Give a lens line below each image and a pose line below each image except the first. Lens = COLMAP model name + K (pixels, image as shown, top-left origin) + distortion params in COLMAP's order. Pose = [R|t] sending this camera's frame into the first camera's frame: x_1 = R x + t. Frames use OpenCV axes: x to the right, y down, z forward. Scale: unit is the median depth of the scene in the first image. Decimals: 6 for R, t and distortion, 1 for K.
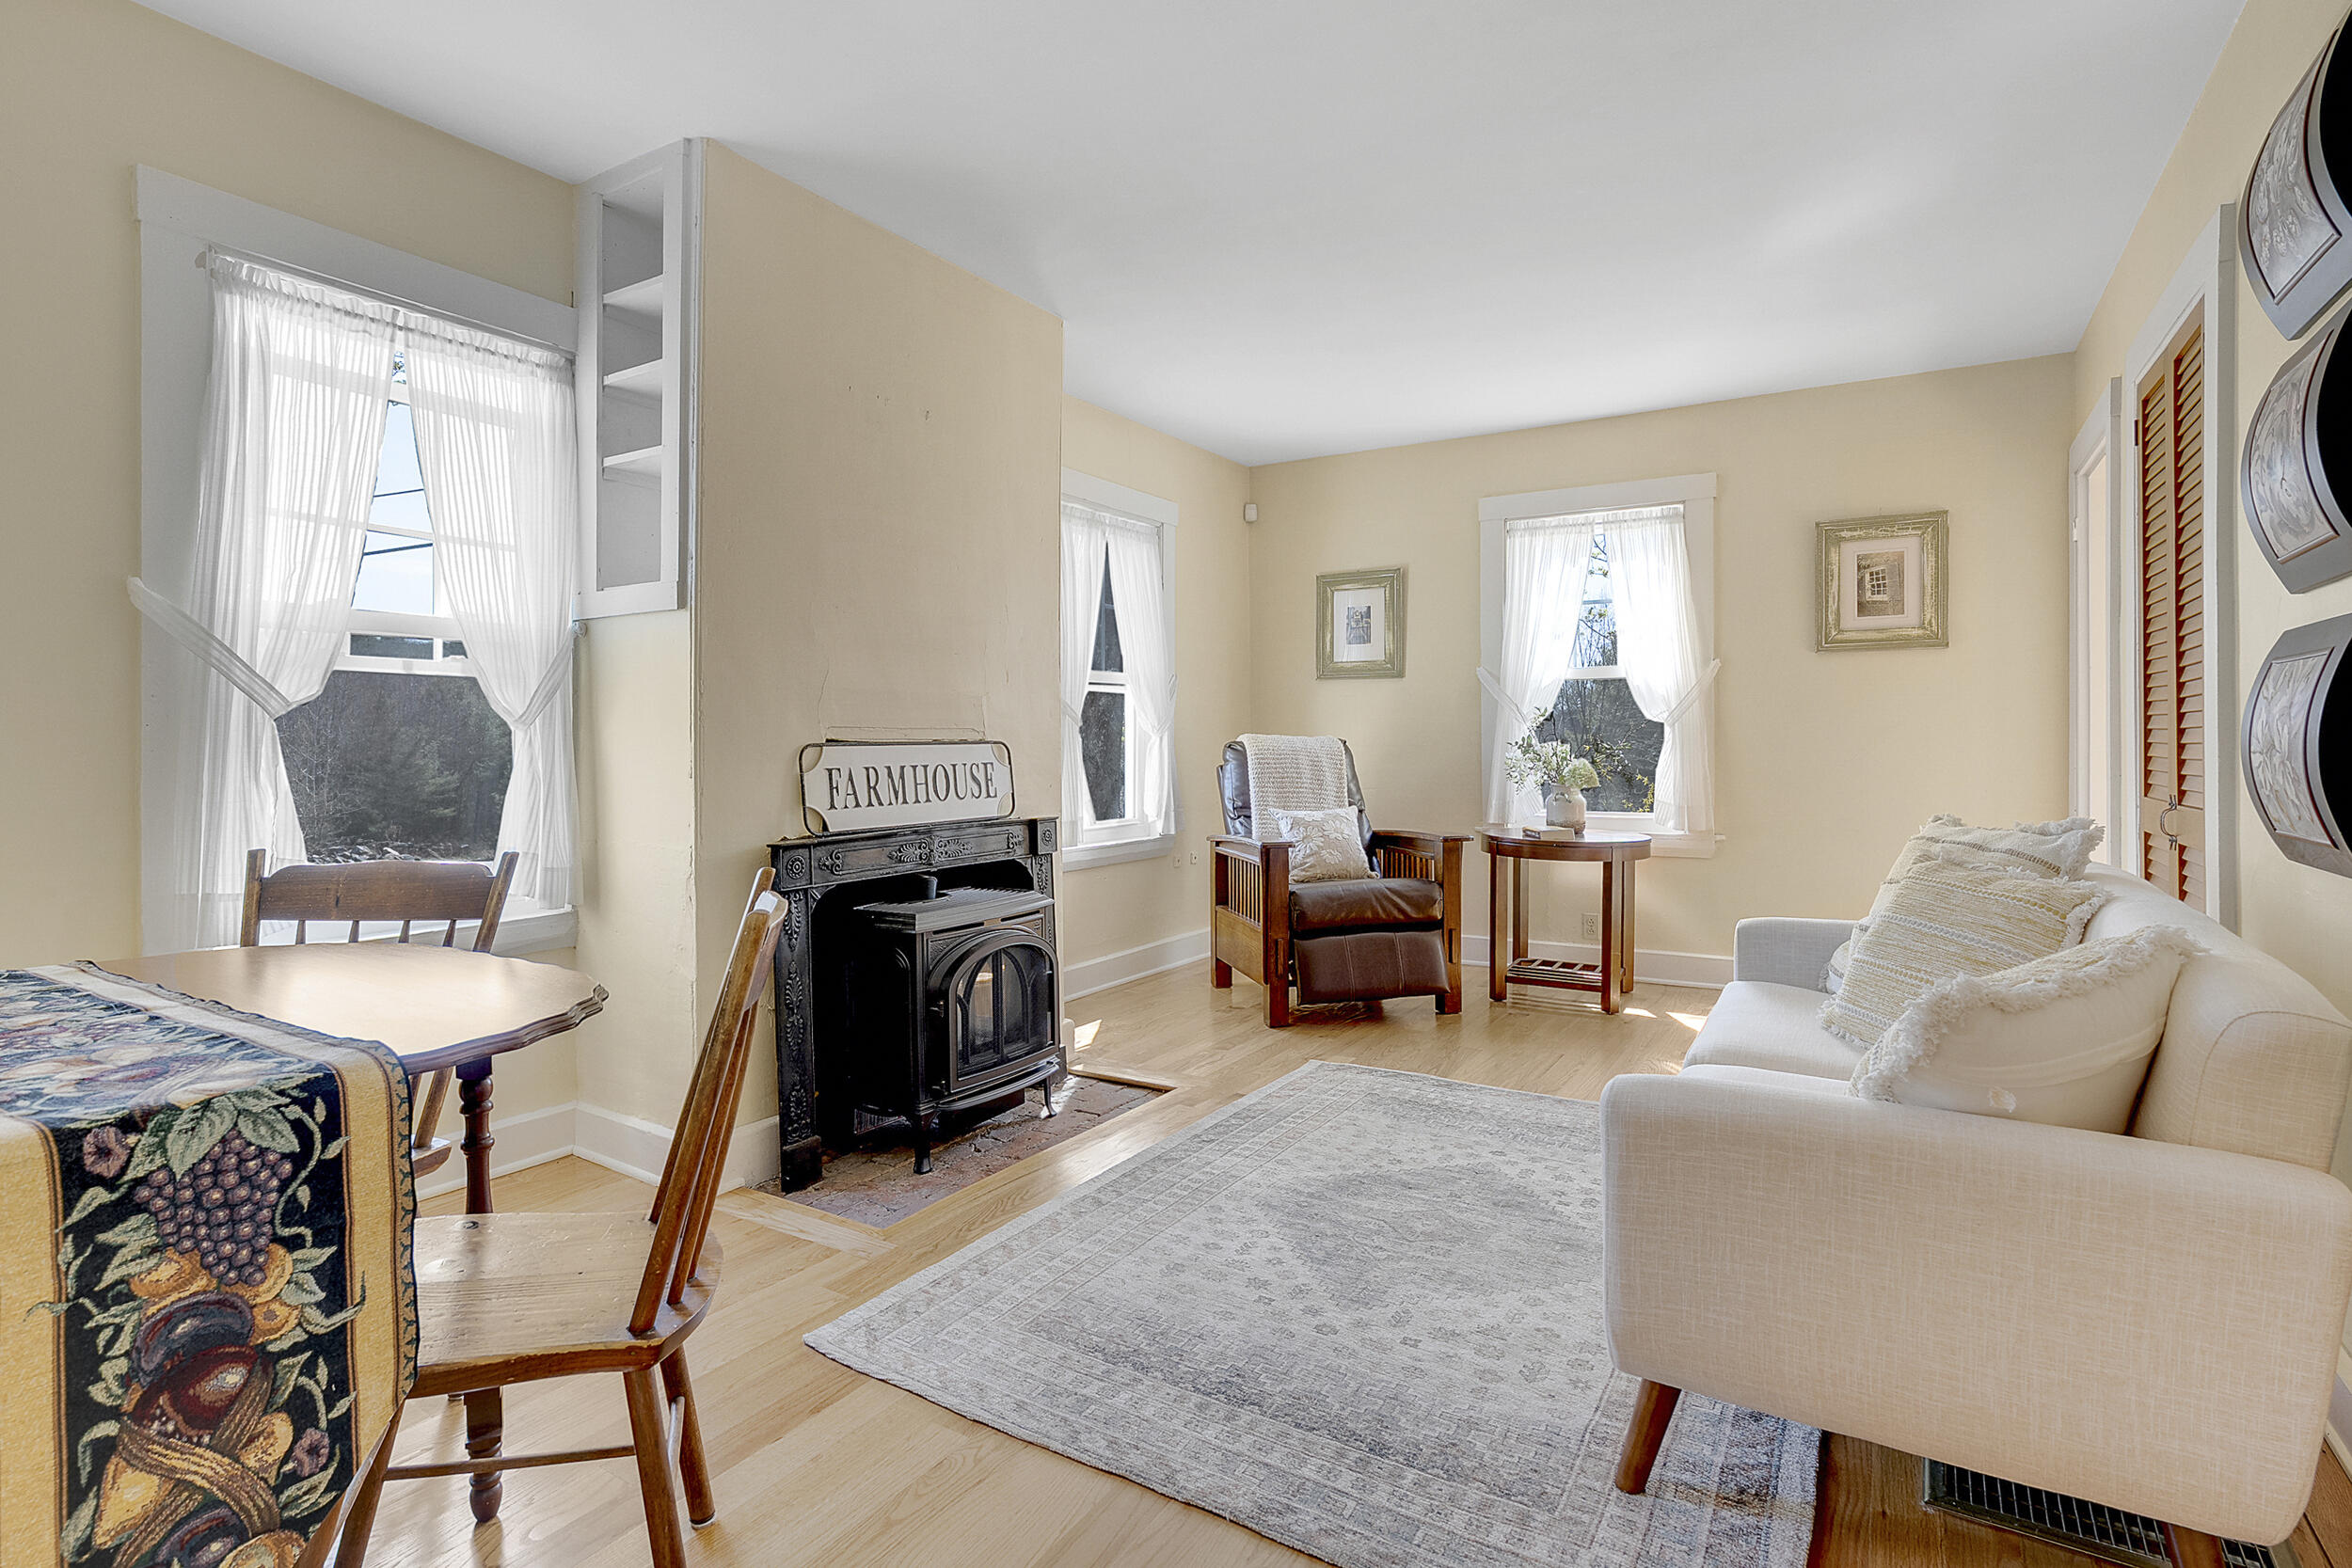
lens RADIAL K [[1094.8, 0, 1175.9], [0, 1094.8, 765.5], [0, 0, 1]] dist [-0.017585, 0.007413]
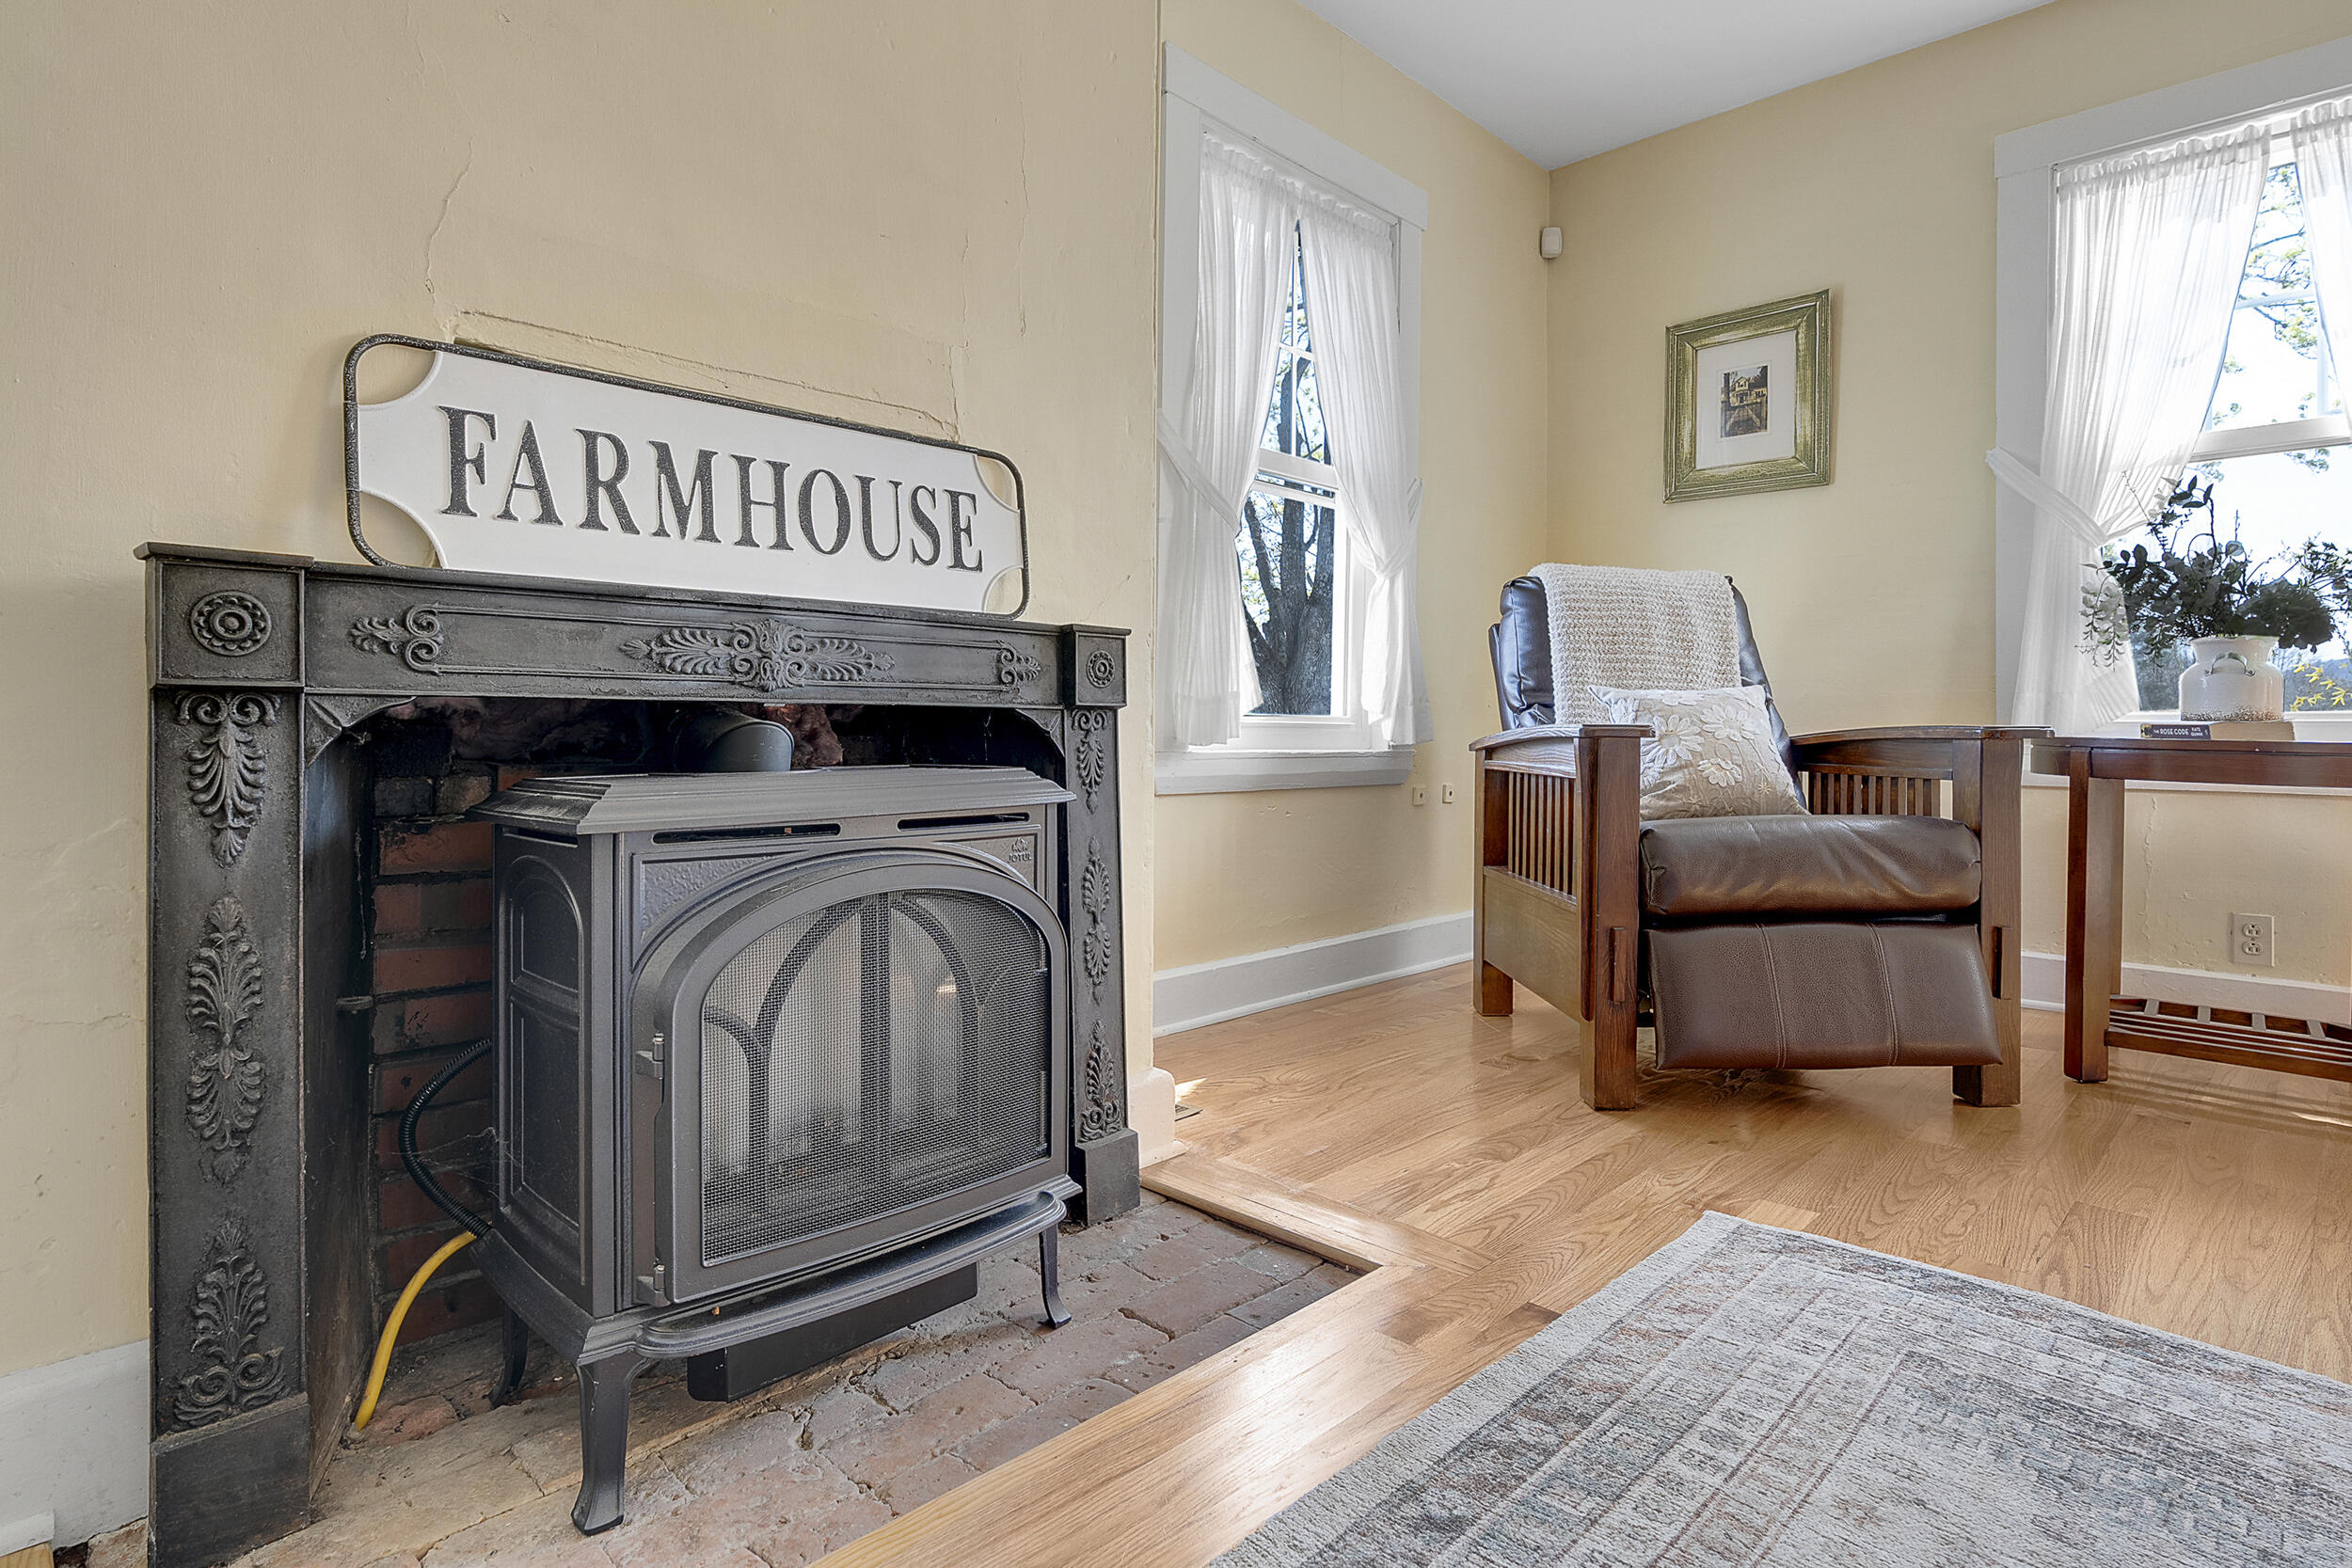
lens RADIAL K [[1209.5, 0, 1176.0], [0, 1209.5, 725.5], [0, 0, 1]] dist [-0.005899, 0.001184]
pose [[0.976419, 0.012718, -0.215508, 0.017842], [-0.015762, 0.999799, -0.012411, 0.079115], [0.215307, 0.015515, 0.976423, 0.435595]]
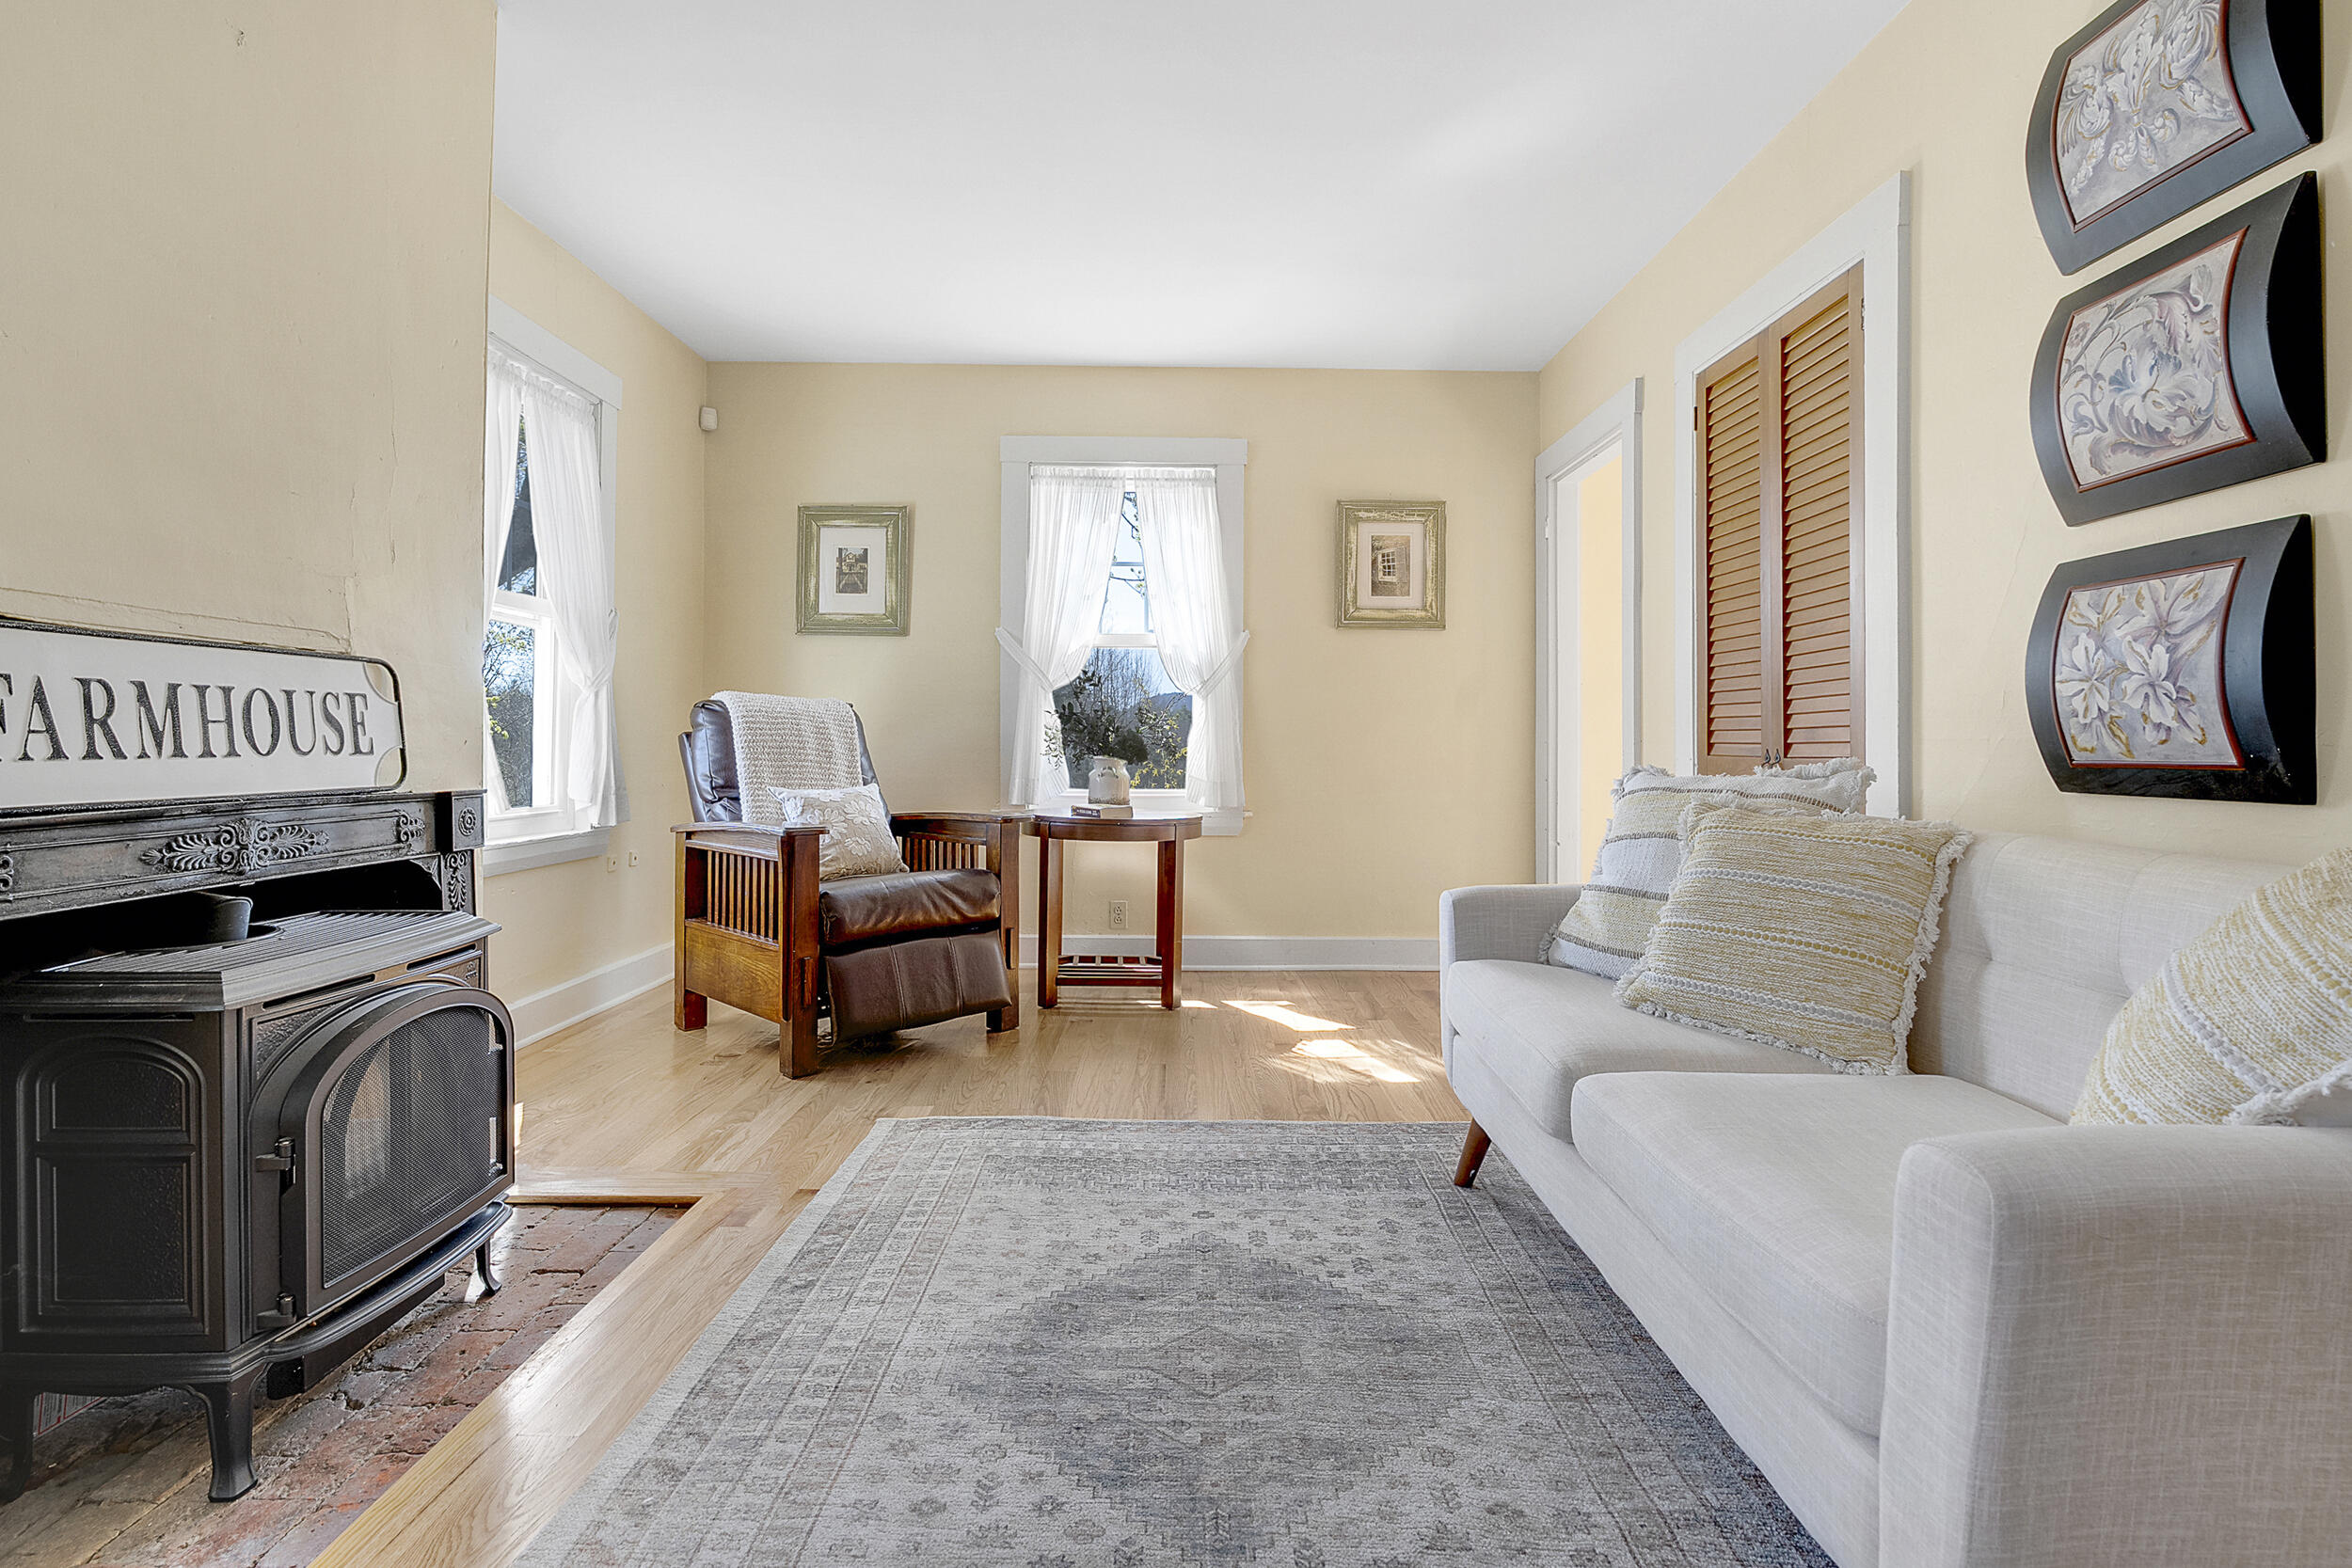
lens RADIAL K [[1096.3, 0, 1157.6], [0, 1096.3, 749.7], [0, 0, 1]] dist [-0.003386, 0.000398]
pose [[0.856559, 0.010980, 0.515933, -0.087230], [-0.003571, 0.999876, -0.015352, 0.027663], [-0.516037, 0.011307, 0.856492, 0.235989]]
